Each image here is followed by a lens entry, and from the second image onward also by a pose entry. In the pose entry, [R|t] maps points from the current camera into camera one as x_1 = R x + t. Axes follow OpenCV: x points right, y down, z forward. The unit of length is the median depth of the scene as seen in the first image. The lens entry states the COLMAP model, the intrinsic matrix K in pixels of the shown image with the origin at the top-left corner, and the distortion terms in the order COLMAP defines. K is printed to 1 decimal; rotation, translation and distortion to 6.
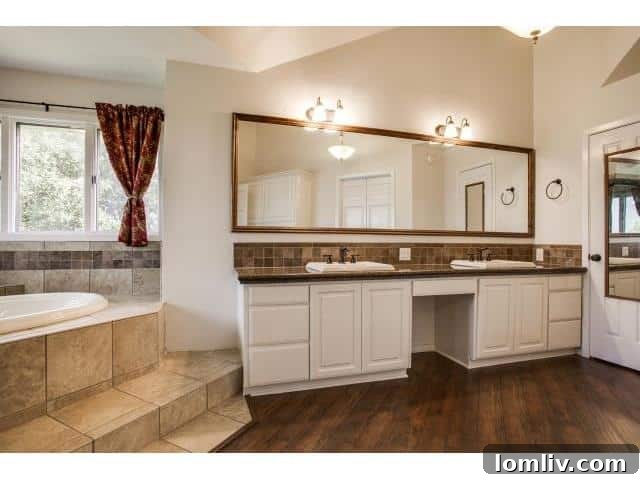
lens RADIAL K [[315.6, 0, 320.0], [0, 315.6, 240.0], [0, 0, 1]] dist [-0.016616, 0.001081]
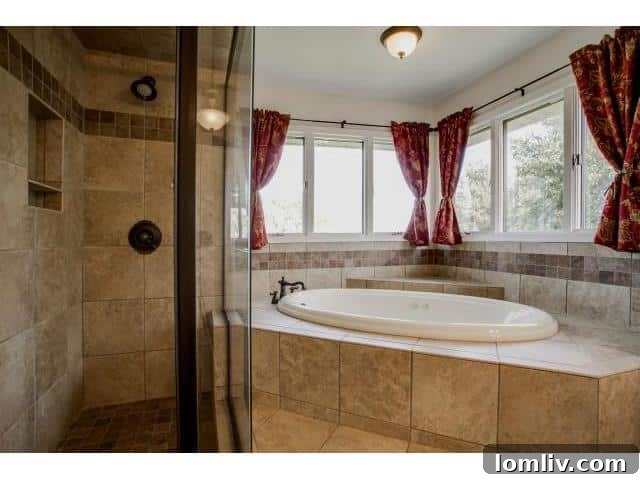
lens RADIAL K [[315.6, 0, 320.0], [0, 315.6, 240.0], [0, 0, 1]] dist [-0.016616, 0.001081]
pose [[0.027733, 0.000930, -0.999615, -0.000138], [0.006915, 0.999975, 0.001122, -0.007207], [0.999591, -0.006943, 0.027726, 0.385072]]
